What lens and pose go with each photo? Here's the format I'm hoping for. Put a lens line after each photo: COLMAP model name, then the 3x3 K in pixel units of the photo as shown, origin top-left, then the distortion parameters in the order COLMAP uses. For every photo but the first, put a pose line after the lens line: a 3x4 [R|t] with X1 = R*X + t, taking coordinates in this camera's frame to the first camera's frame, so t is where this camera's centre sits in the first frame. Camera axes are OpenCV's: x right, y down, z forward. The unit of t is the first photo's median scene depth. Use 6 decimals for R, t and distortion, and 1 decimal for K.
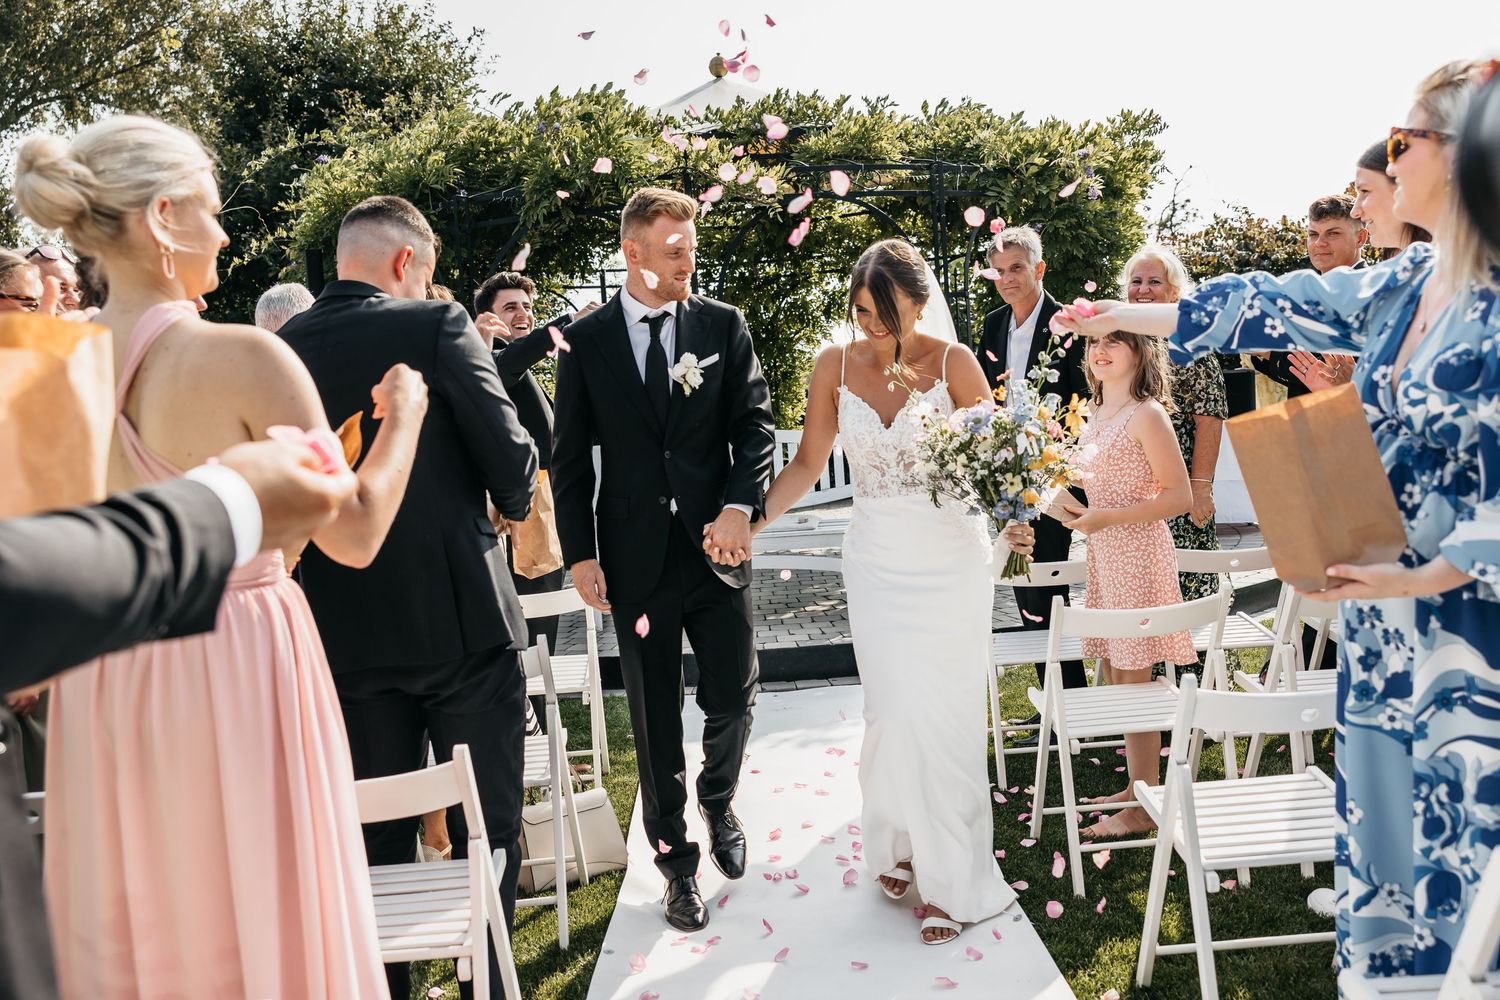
lens RADIAL K [[1420.8, 0, 754.1], [0, 1420.8, 492.9], [0, 0, 1]] dist [0.009995, 0.000000]
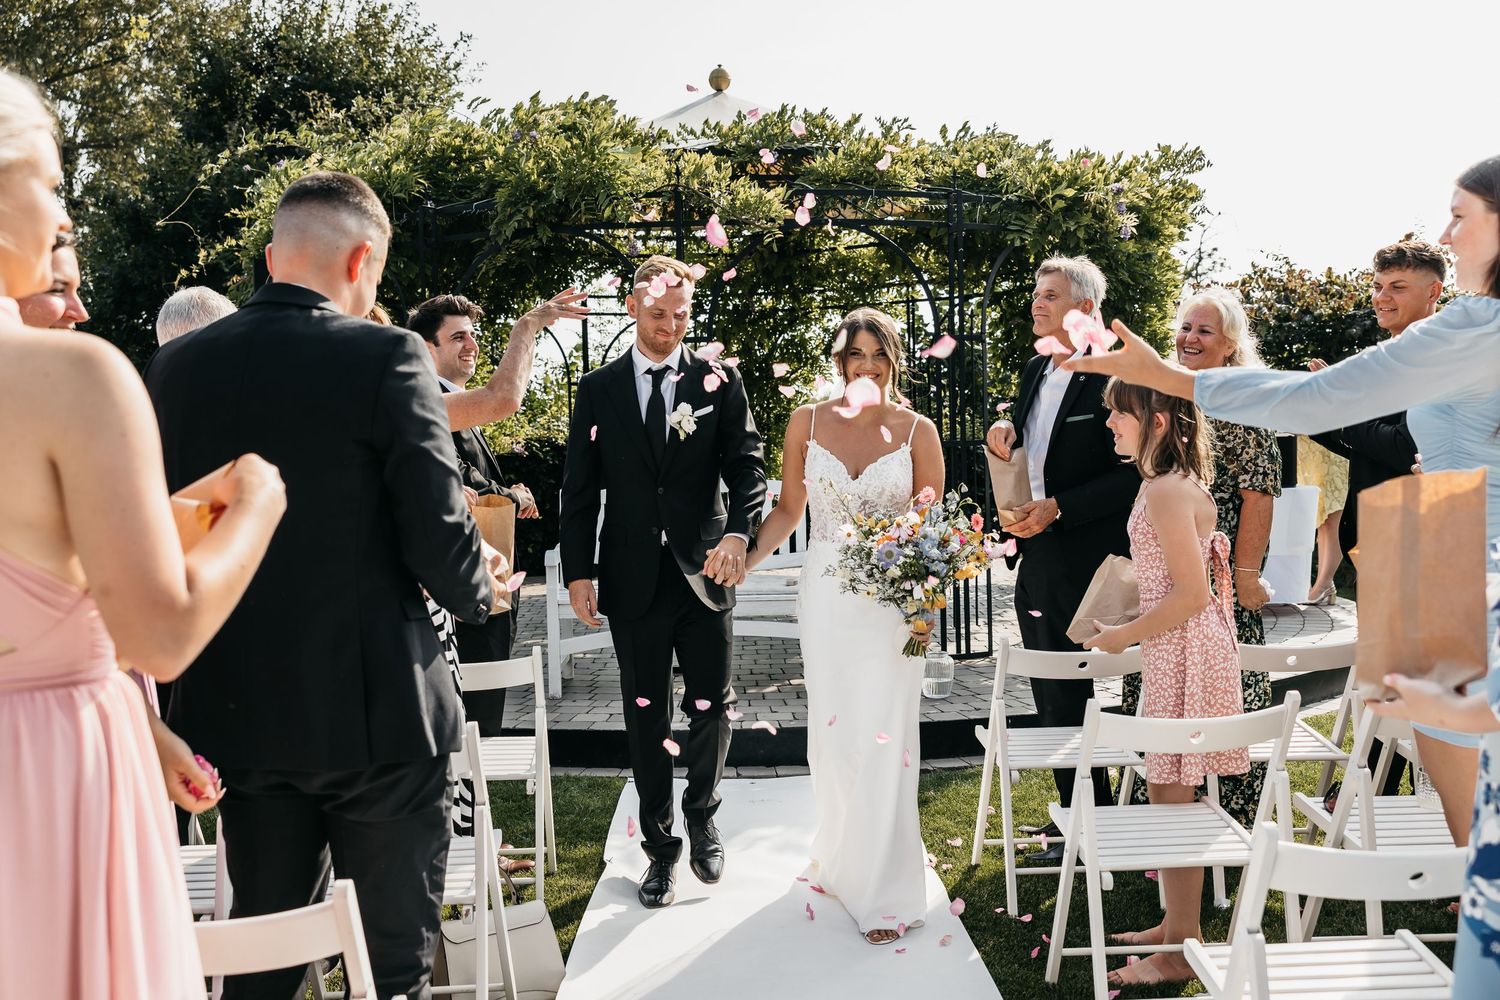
lens RADIAL K [[1510.9, 0, 738.9], [0, 1510.9, 485.9], [0, 0, 1]] dist [0.007946, 0.000000]
pose [[0.999140, 0.041357, -0.002895, 0.001321], [-0.041434, 0.998510, -0.035521, -0.005255], [0.001421, 0.035611, 0.999365, 0.042447]]
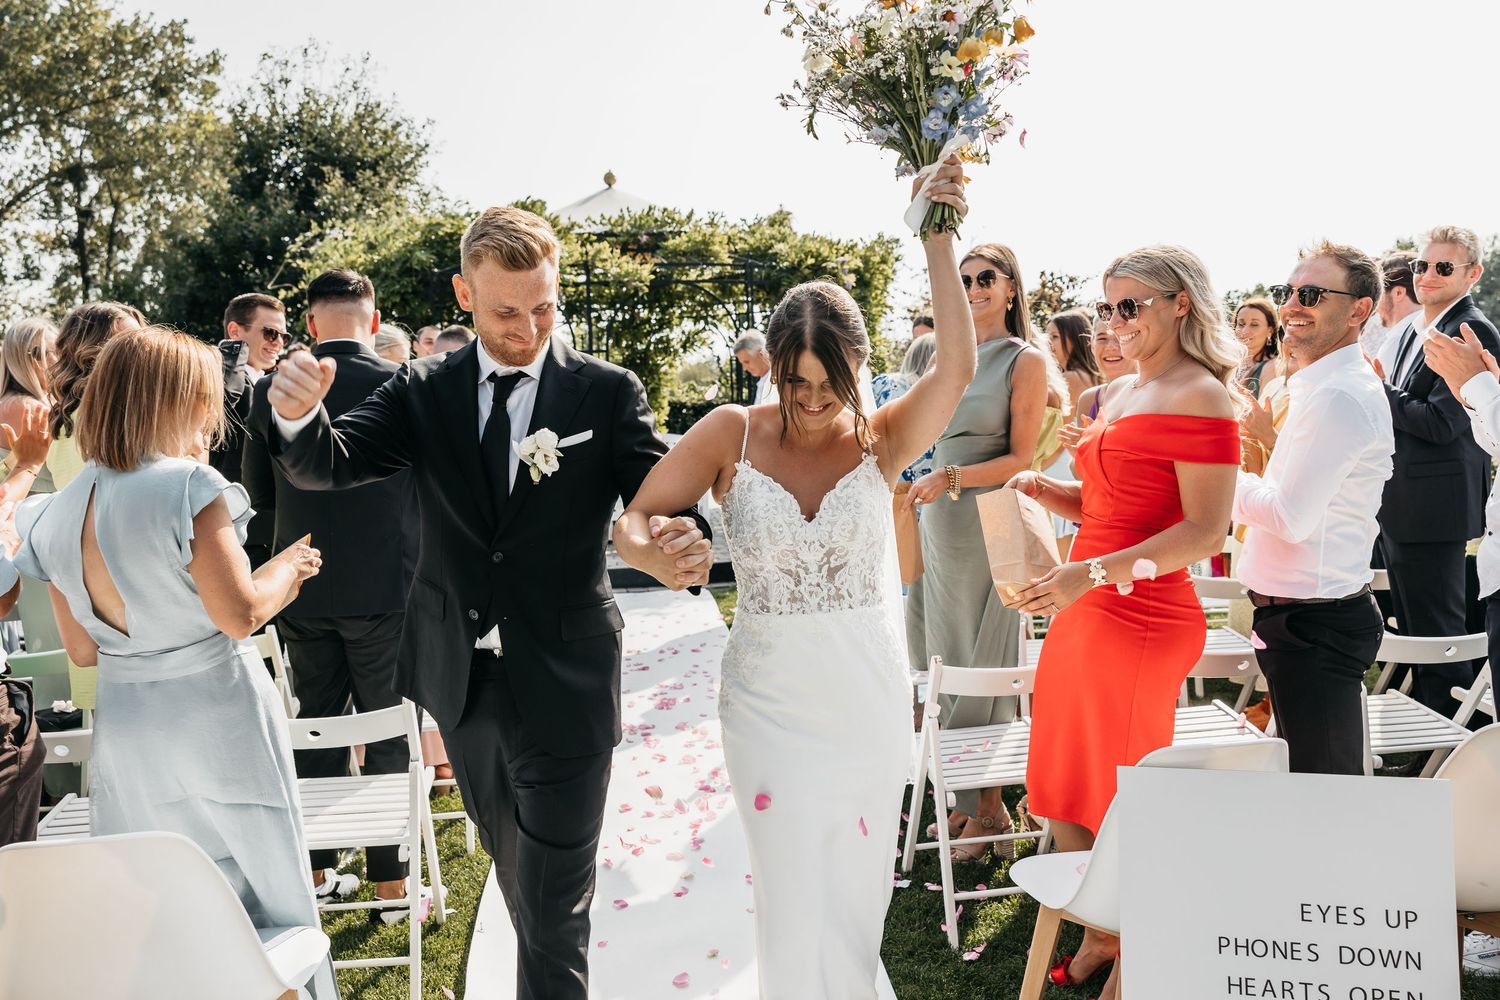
lens RADIAL K [[1210.6, 0, 764.8], [0, 1210.6, 494.8], [0, 0, 1]] dist [0.002706, 0.011898]
pose [[0.994104, 0.020714, 0.106431, 0.008733], [-0.022193, 0.999673, 0.012733, 0.003850], [-0.106133, -0.015020, 0.994239, -0.288314]]
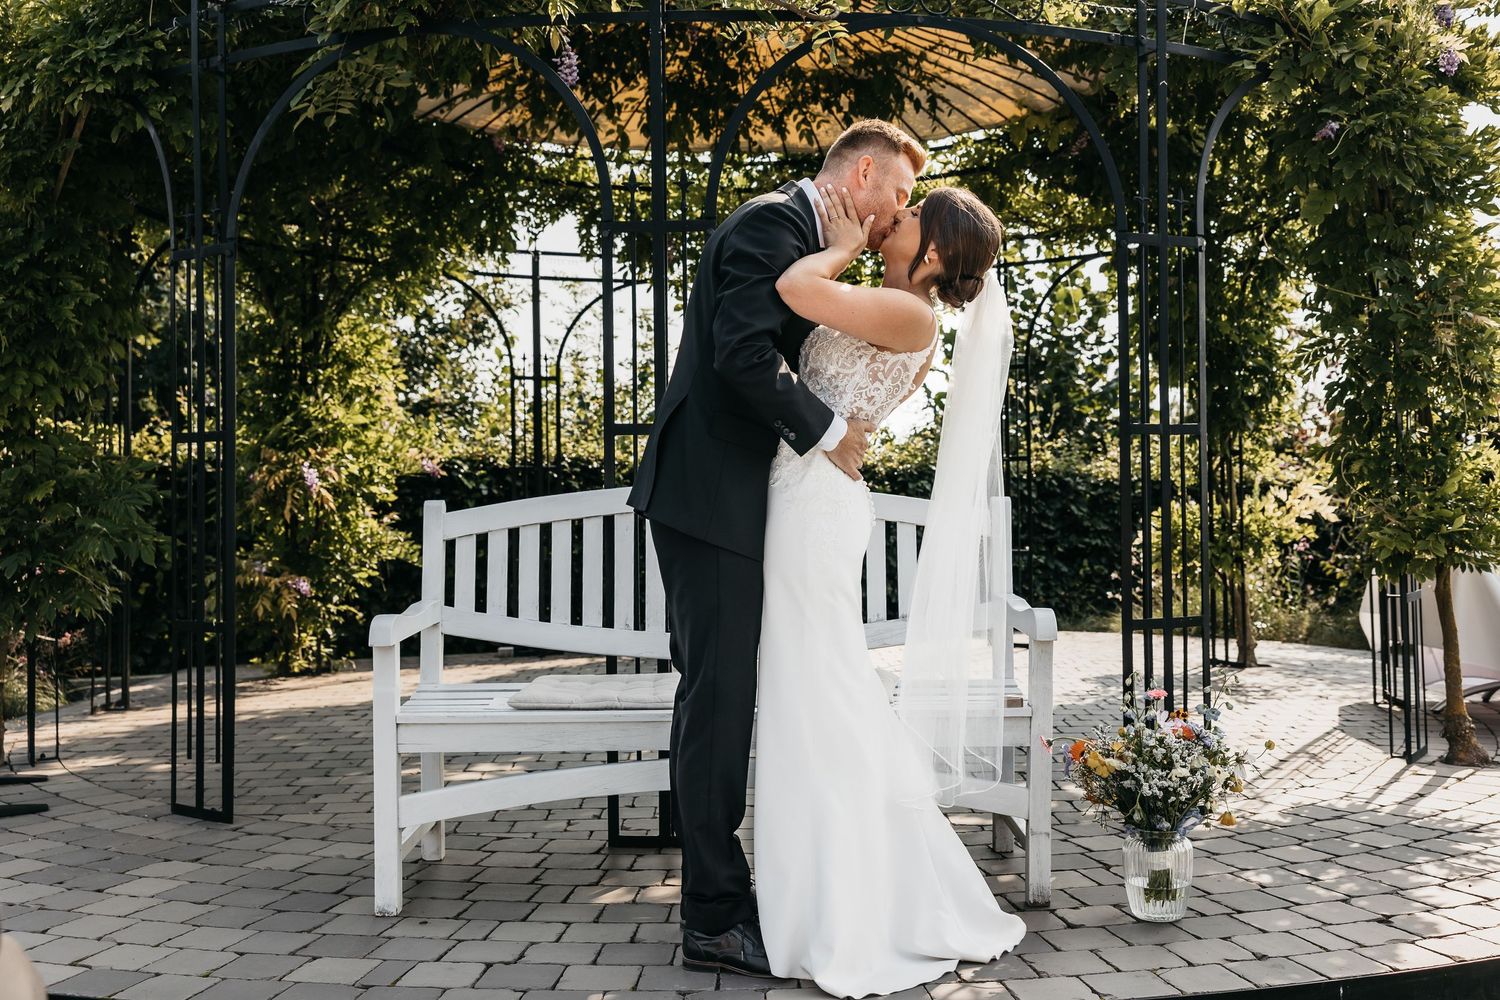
lens RADIAL K [[1600.6, 0, 799.6], [0, 1600.6, 490.4], [0, 0, 1]] dist [0.025215, 0.000000]
pose [[0.998316, 0.051581, 0.026555, -0.002487], [-0.049464, 0.995955, -0.075015, -0.002015], [-0.030317, 0.073575, 0.996829, 0.400642]]
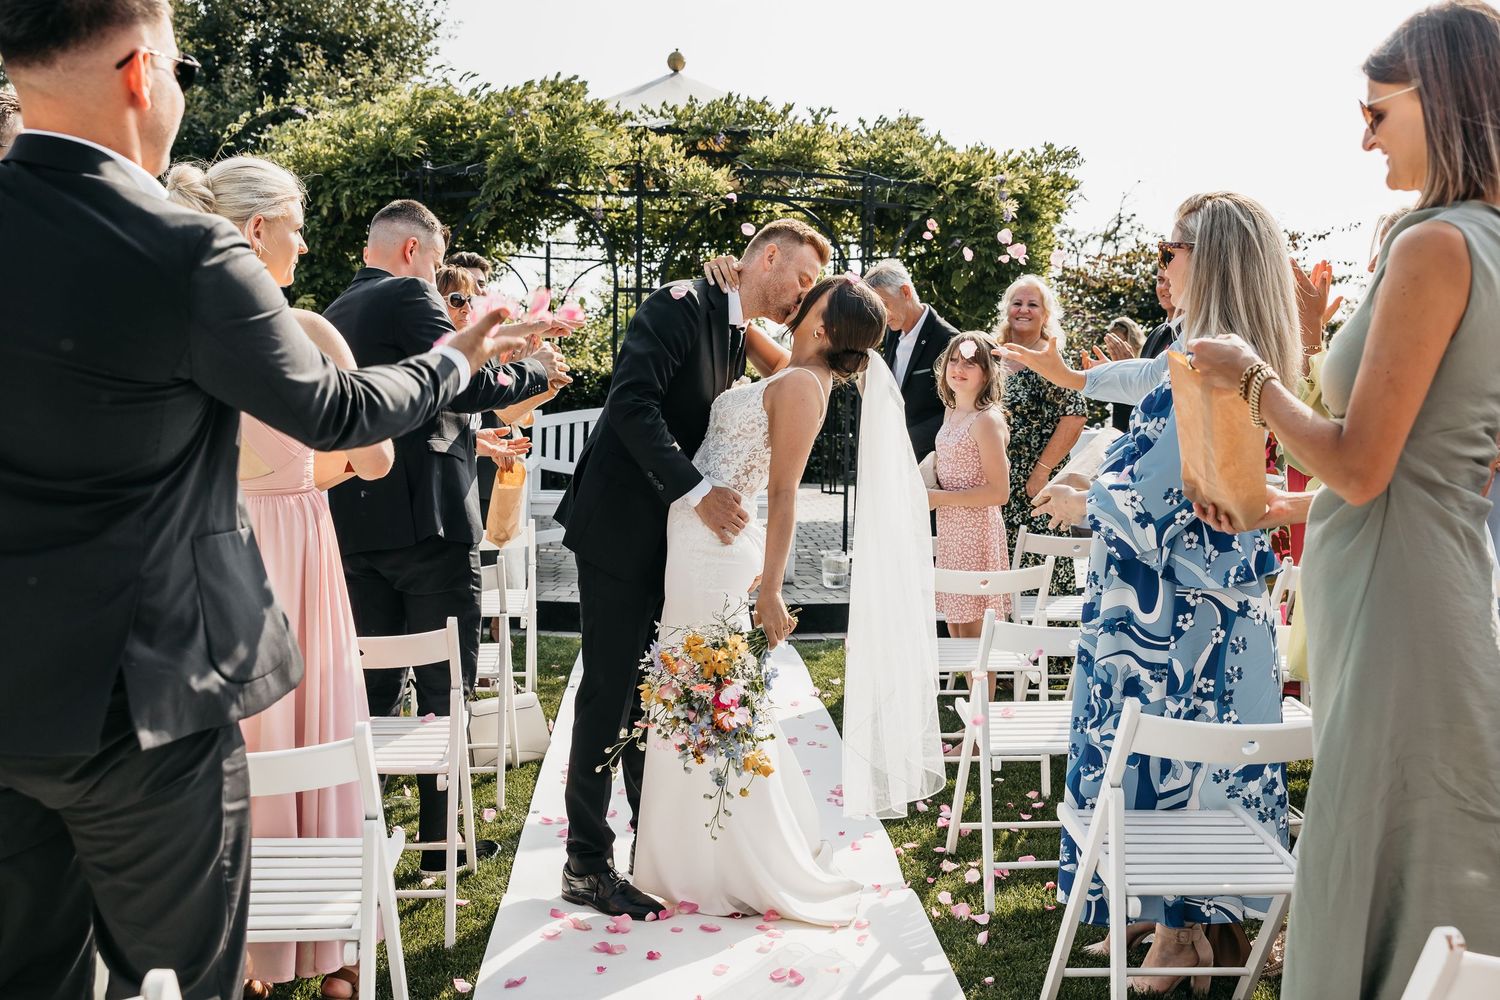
lens RADIAL K [[1477.0, 0, 758.8], [0, 1477.0, 502.2], [0, 0, 1]] dist [-0.029083, 0.000000]
pose [[0.995570, 0.075804, 0.055623, -0.000087], [-0.076724, 0.996946, 0.014579, 0.006464], [-0.054348, -0.018782, 0.998345, -0.115368]]
